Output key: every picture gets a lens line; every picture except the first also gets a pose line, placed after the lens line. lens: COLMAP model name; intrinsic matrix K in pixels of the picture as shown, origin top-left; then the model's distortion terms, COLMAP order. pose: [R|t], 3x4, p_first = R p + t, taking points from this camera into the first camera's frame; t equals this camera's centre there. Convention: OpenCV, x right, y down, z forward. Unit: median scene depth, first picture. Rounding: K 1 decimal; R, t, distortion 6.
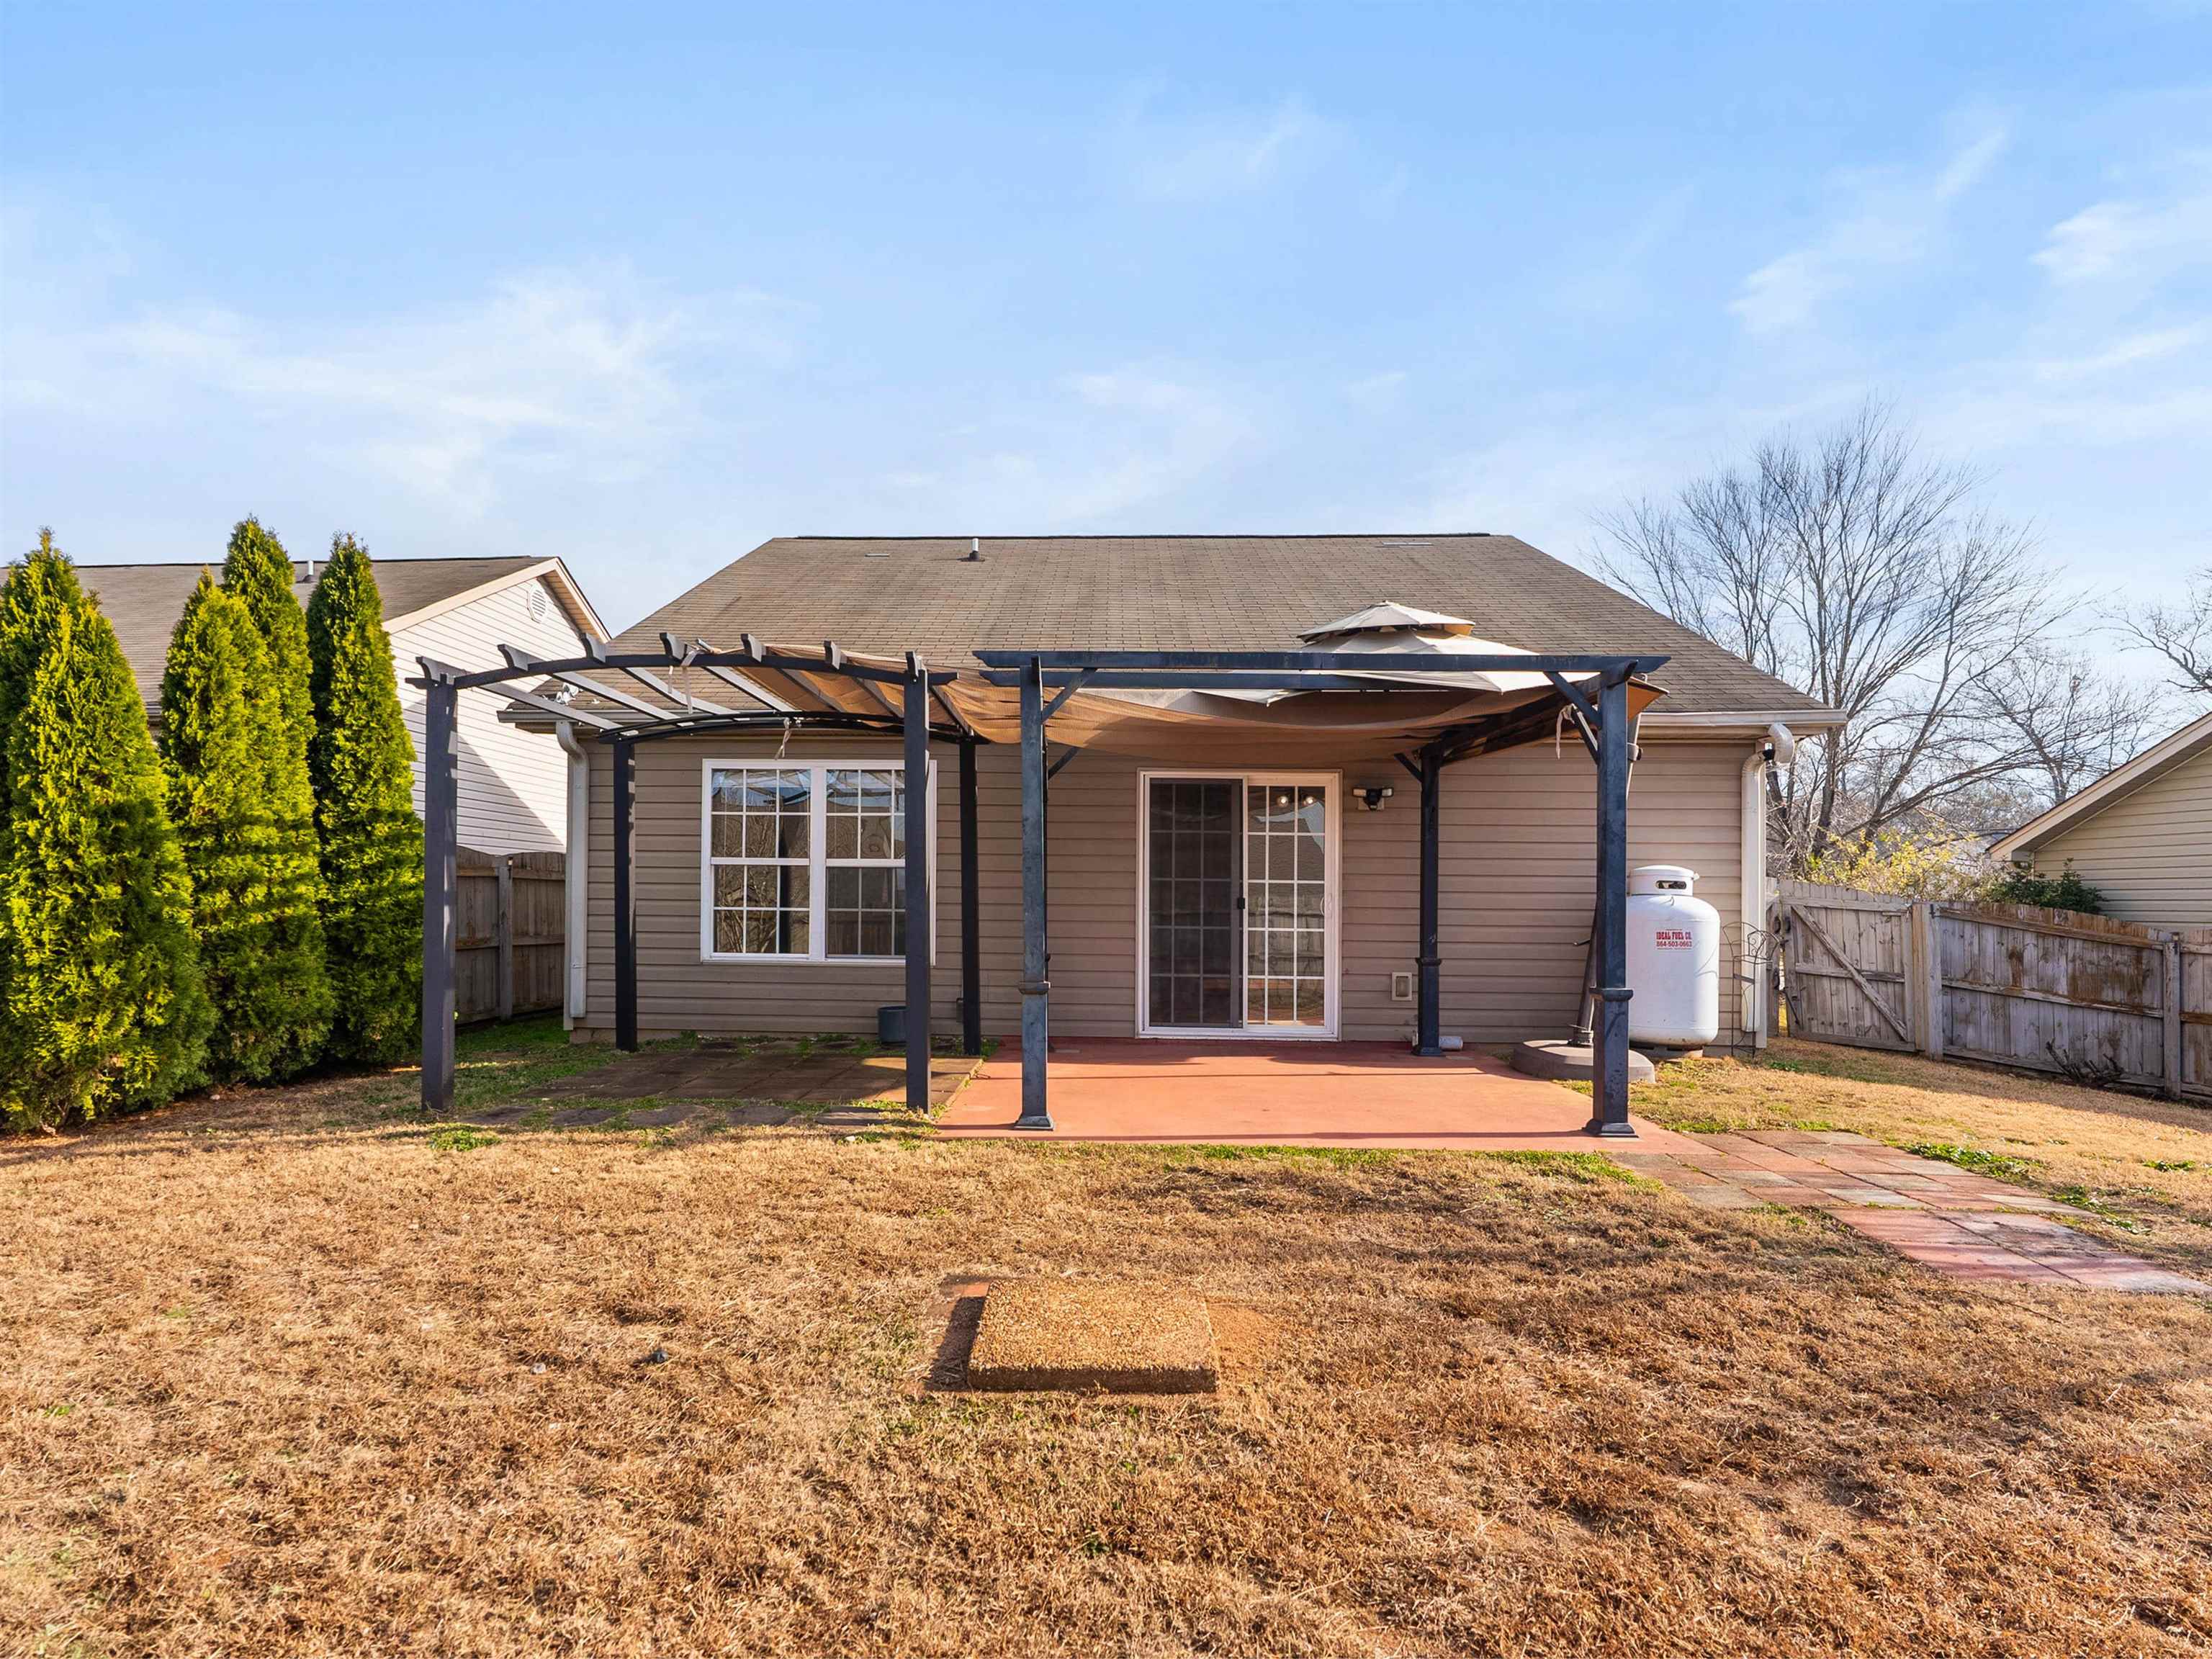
lens RADIAL K [[1195.3, 0, 1102.9], [0, 1195.3, 892.7], [0, 0, 1]] dist [-0.000330, 0.001394]
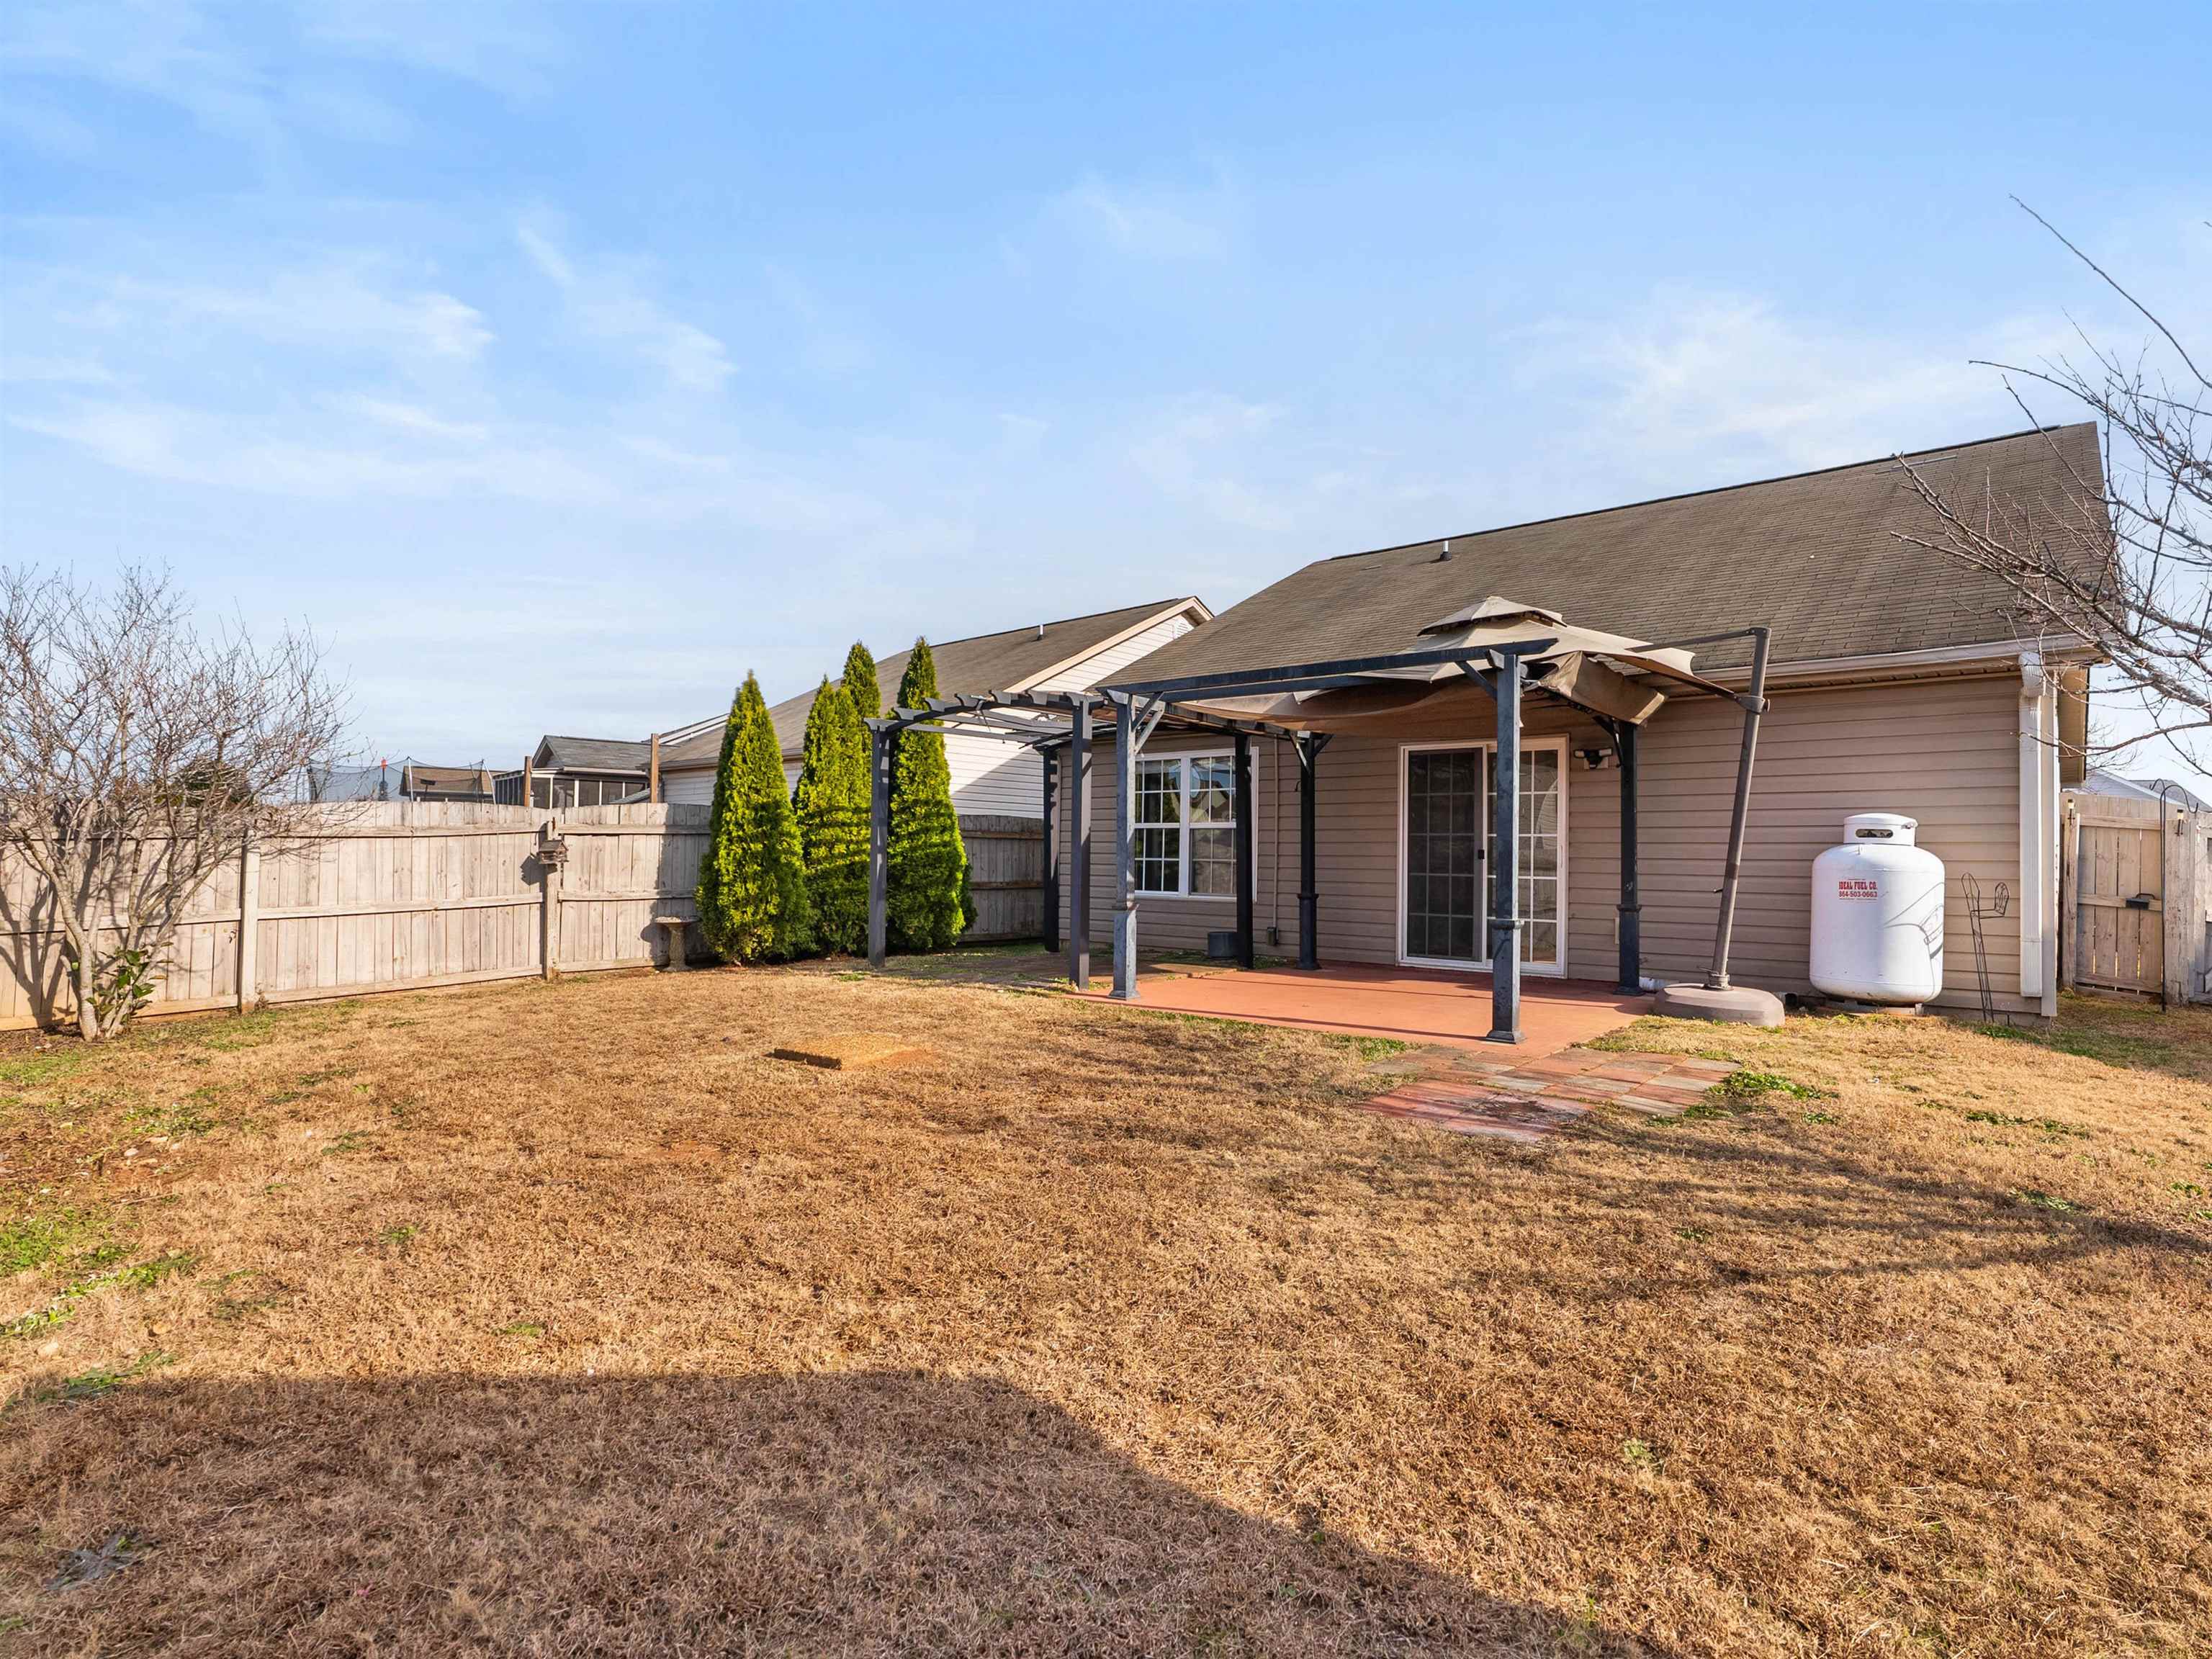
lens RADIAL K [[1132.3, 0, 1102.1], [0, 1132.3, 818.1], [0, 0, 1]] dist [-0.012922, 0.006747]
pose [[0.788904, -0.022028, -0.614121, 0.606094], [0.002055, 0.999446, -0.033209, 0.011356], [0.614513, 0.024937, 0.788513, -0.111586]]
